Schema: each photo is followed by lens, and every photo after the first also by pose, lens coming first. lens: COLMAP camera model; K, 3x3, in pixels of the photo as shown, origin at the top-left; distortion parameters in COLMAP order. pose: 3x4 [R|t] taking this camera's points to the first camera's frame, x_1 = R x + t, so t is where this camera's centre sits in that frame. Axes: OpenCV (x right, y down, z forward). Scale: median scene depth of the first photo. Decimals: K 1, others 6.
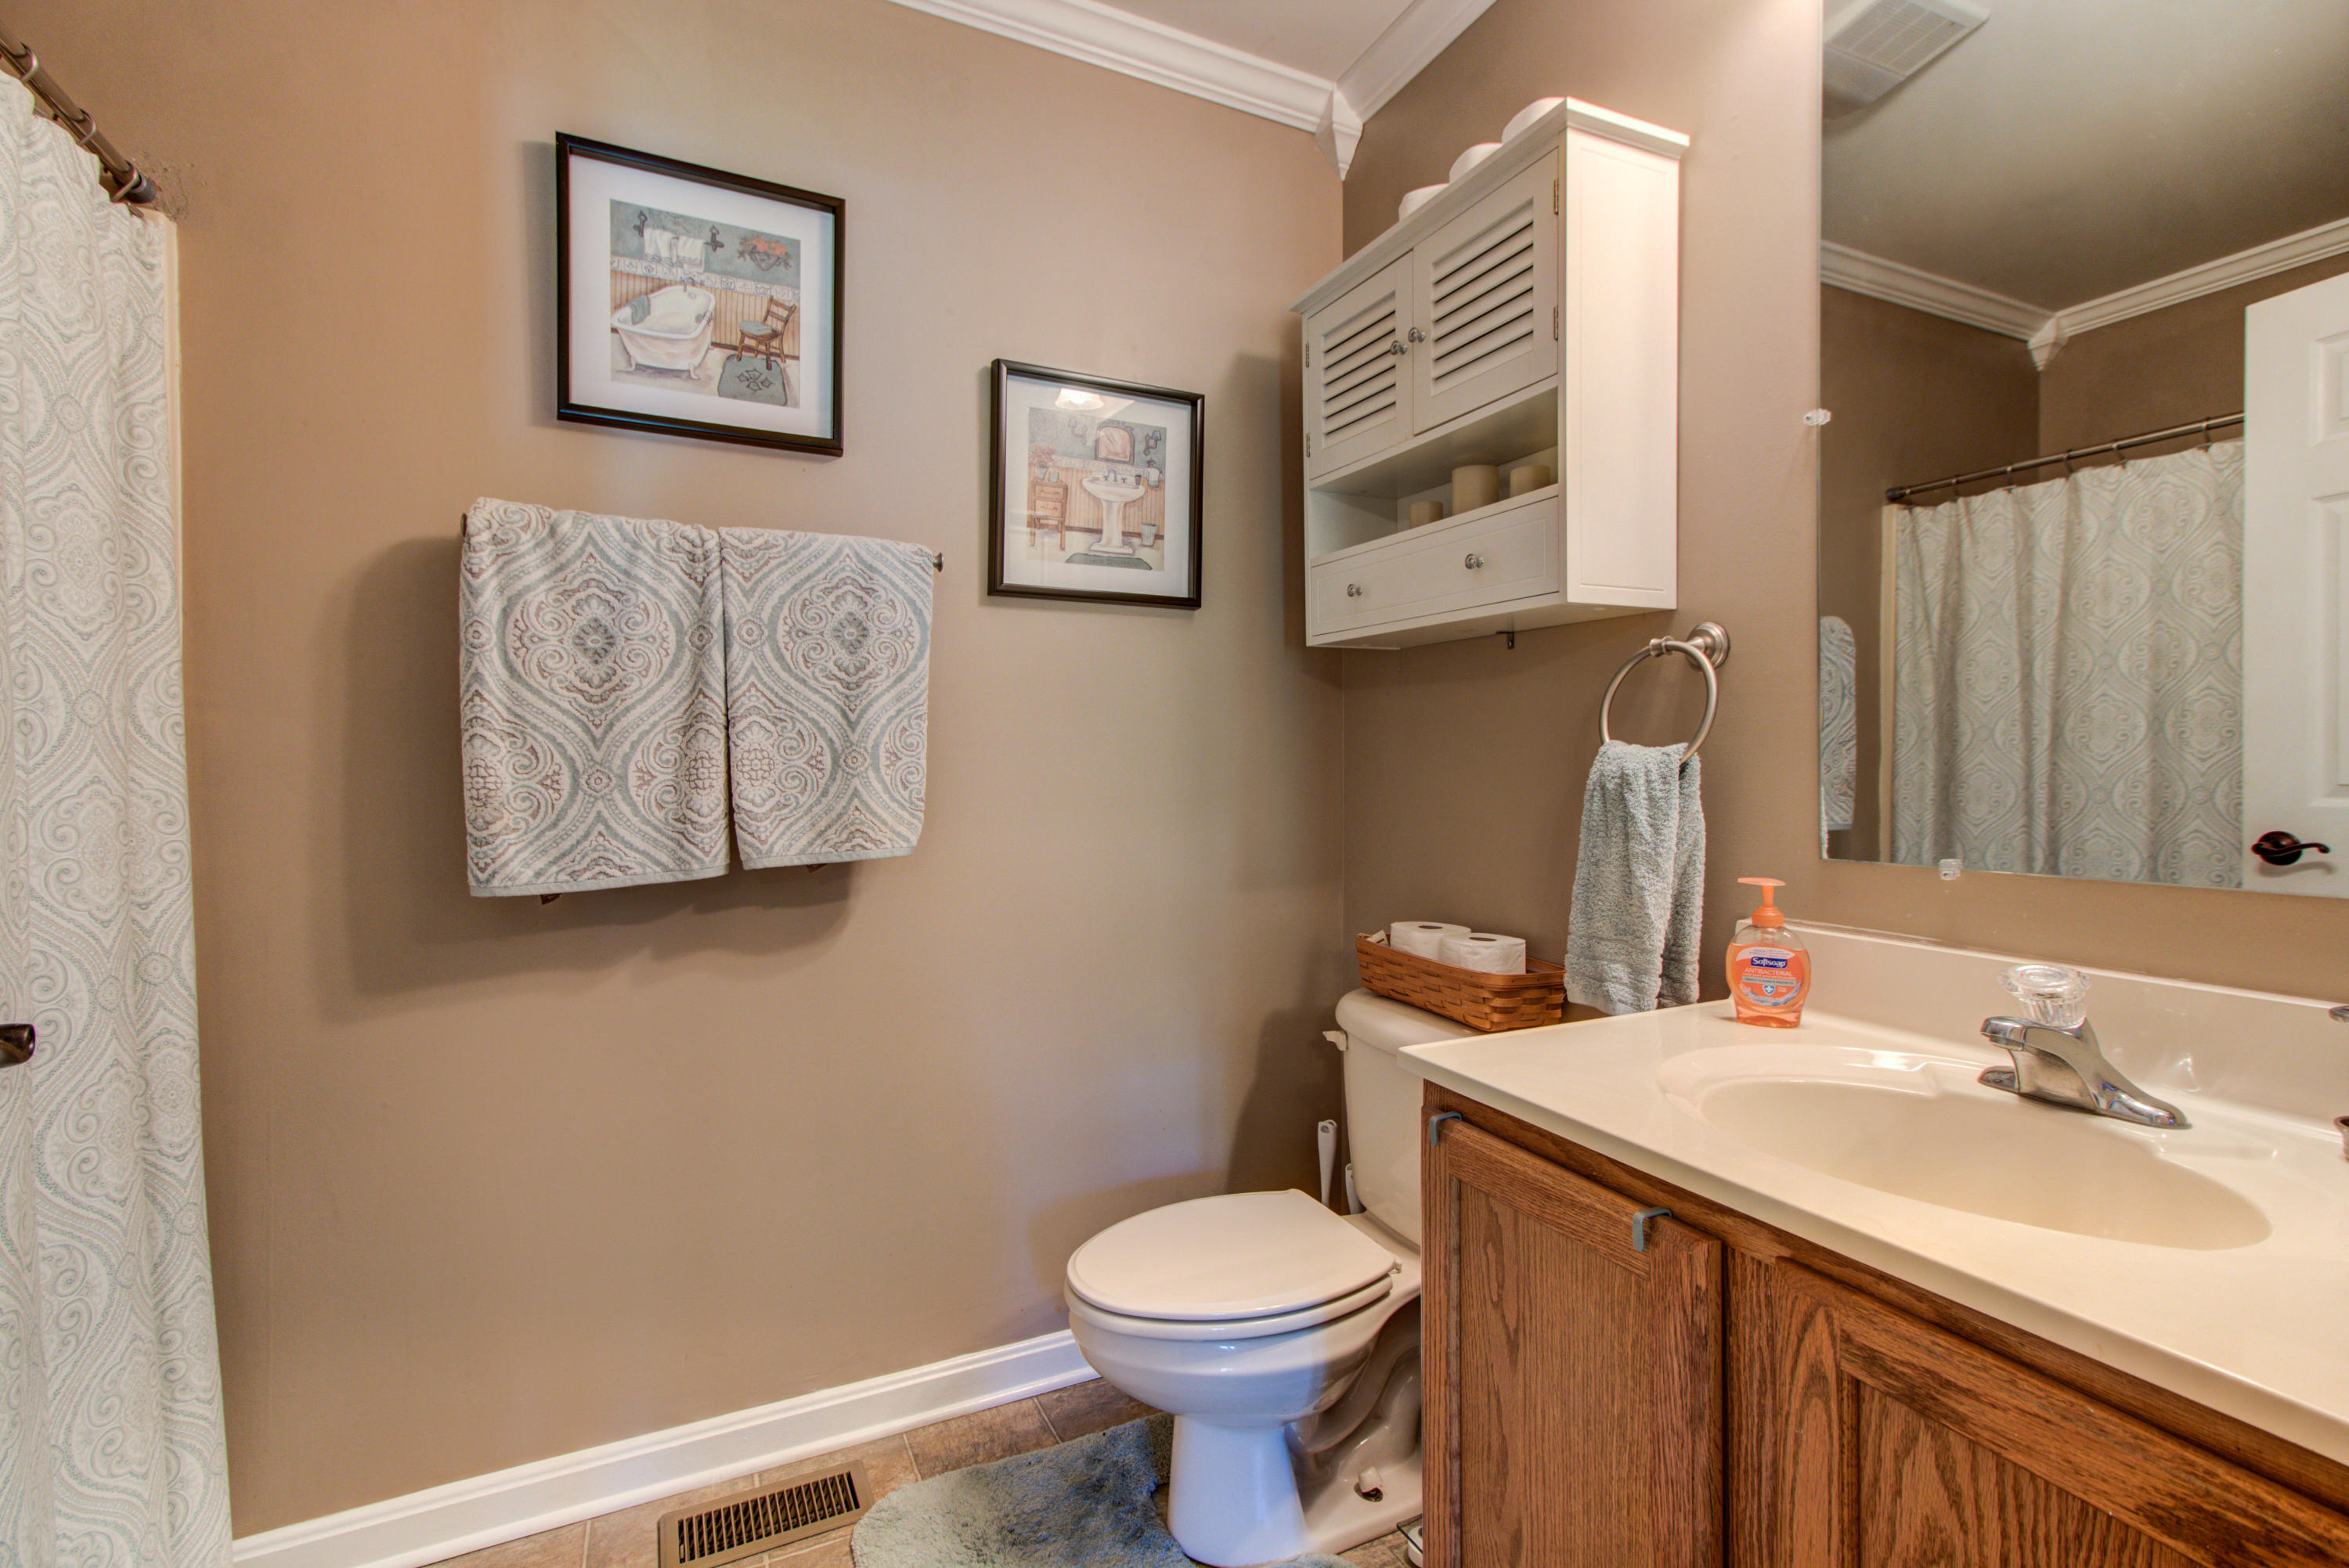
lens RADIAL K [[1072.5, 0, 1171.9], [0, 1072.5, 768.5], [0, 0, 1]] dist [-0.002411, 0.000543]
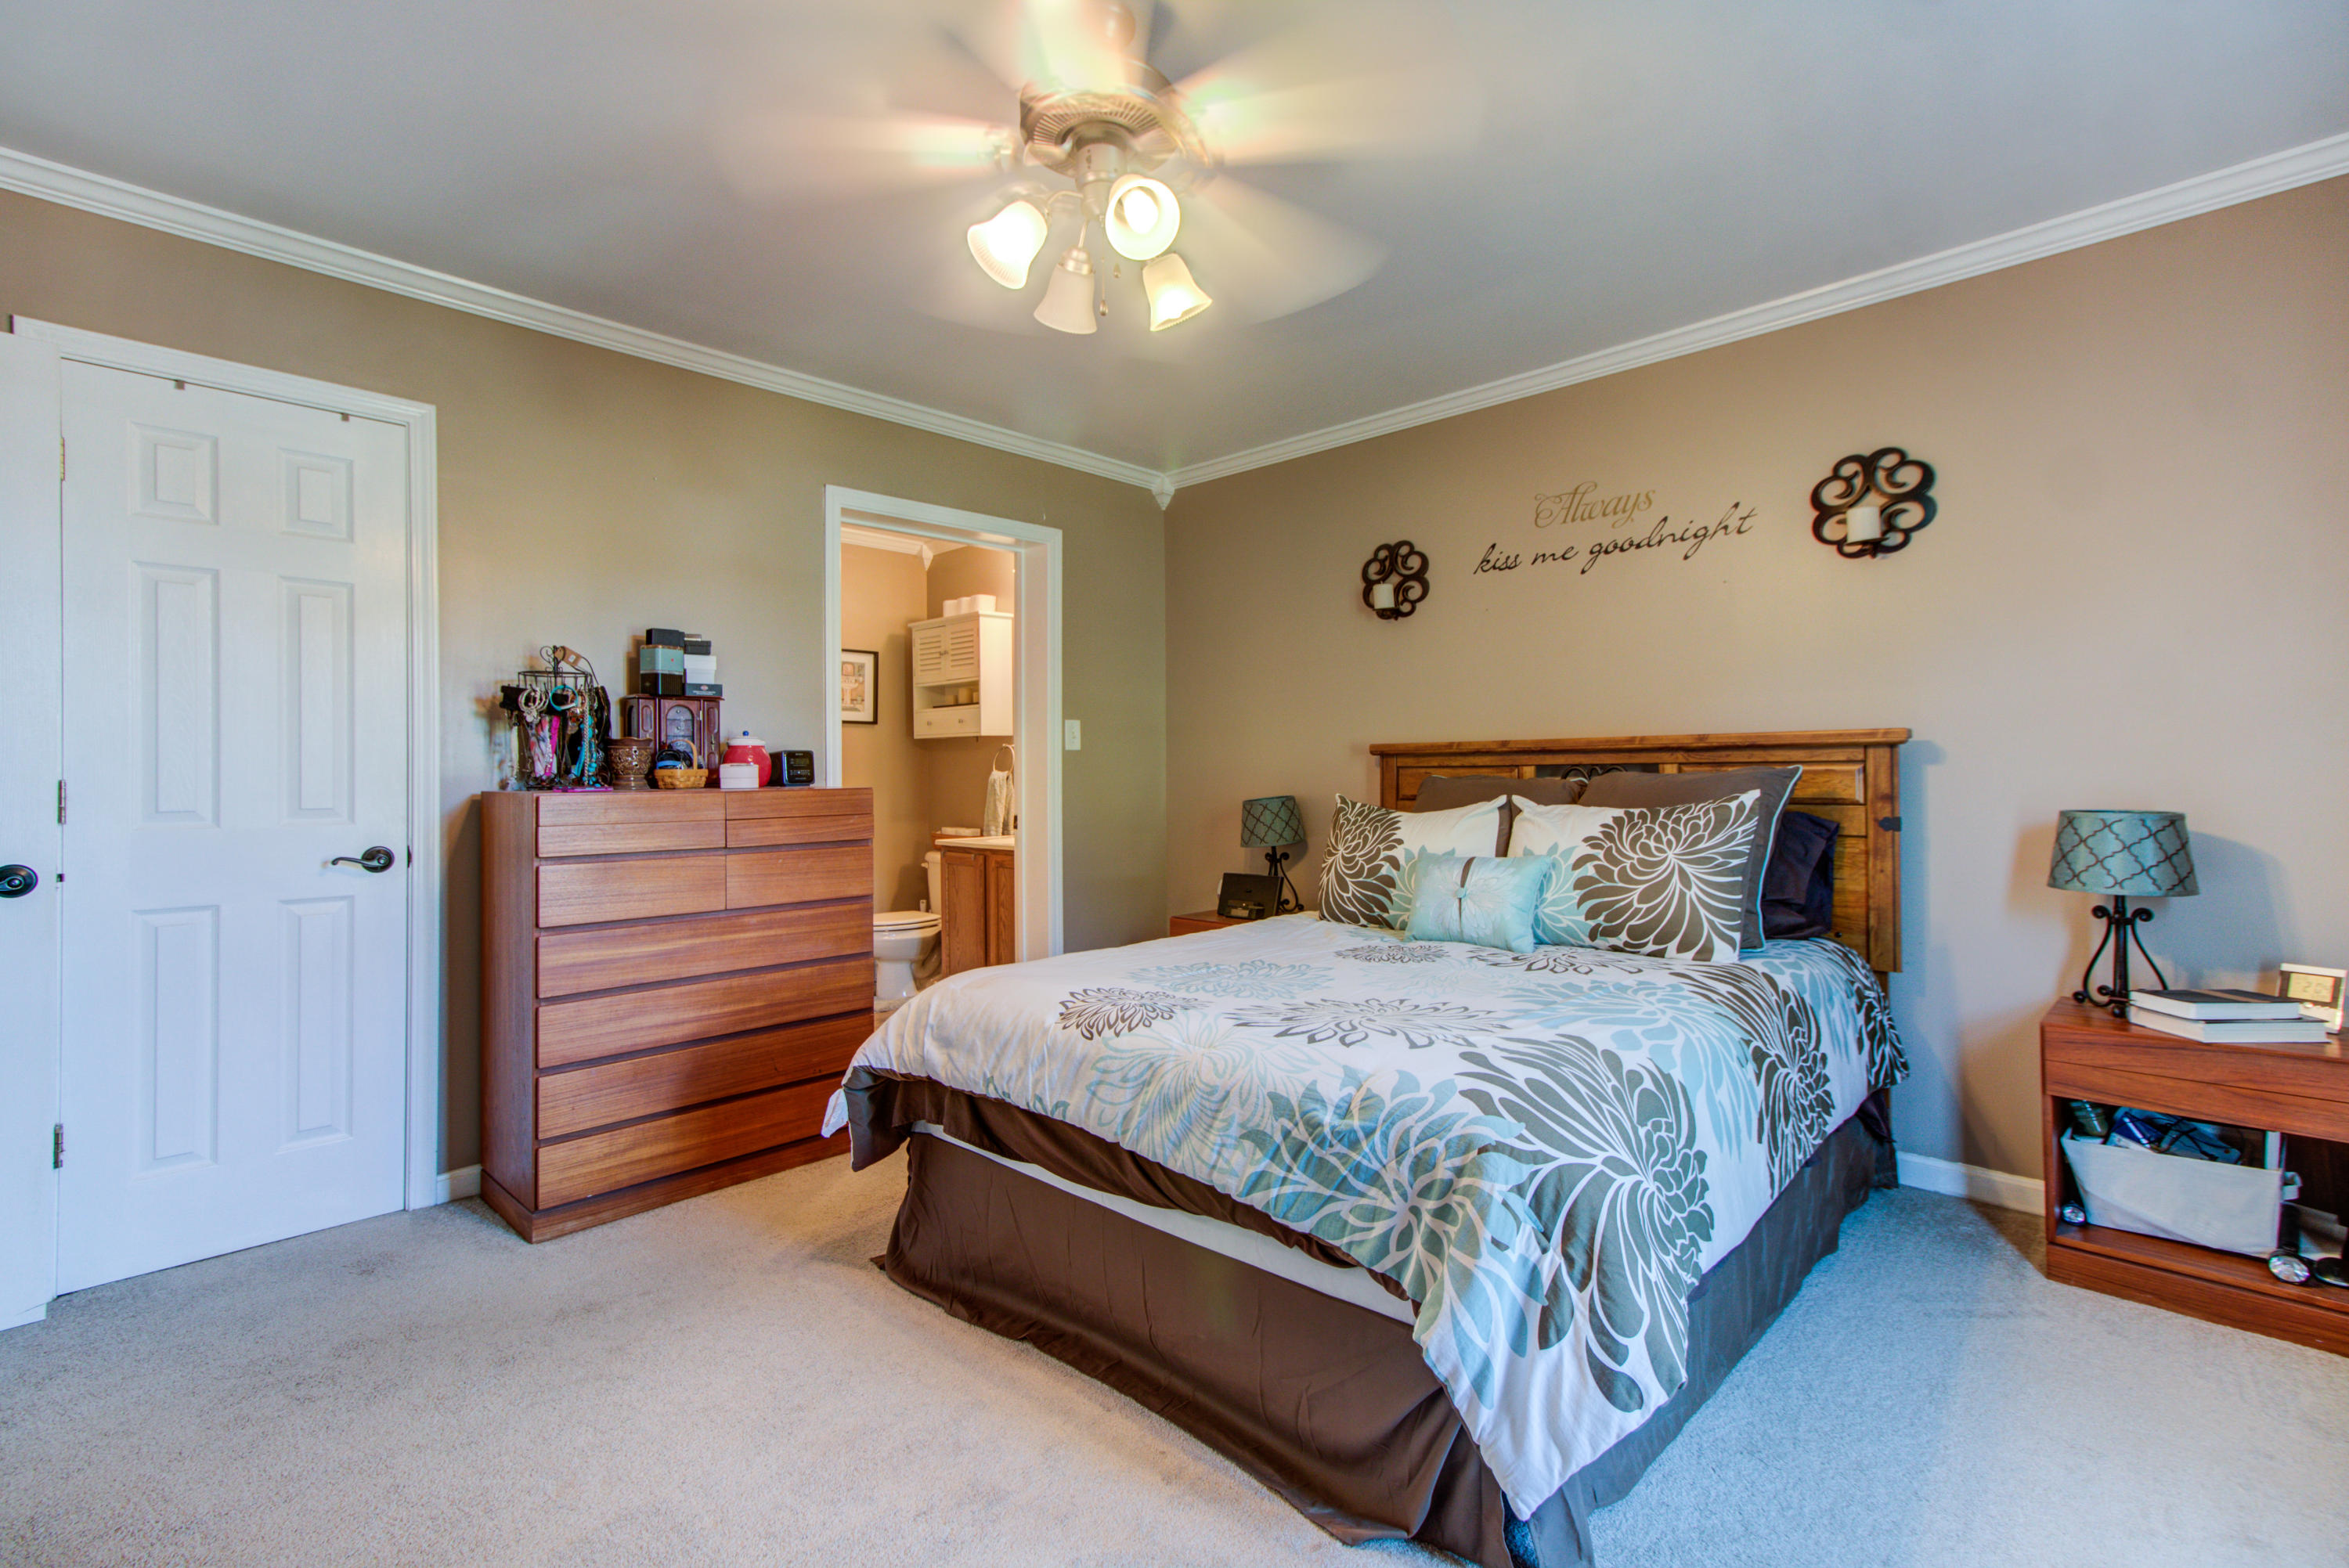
lens RADIAL K [[1072.5, 0, 1171.9], [0, 1072.5, 768.5], [0, 0, 1]] dist [-0.002411, 0.000543]
pose [[0.941931, -0.006562, 0.335743, -0.216422], [0.010922, 0.999879, -0.011102, 0.012931], [-0.335630, 0.014125, 0.941888, -2.199008]]
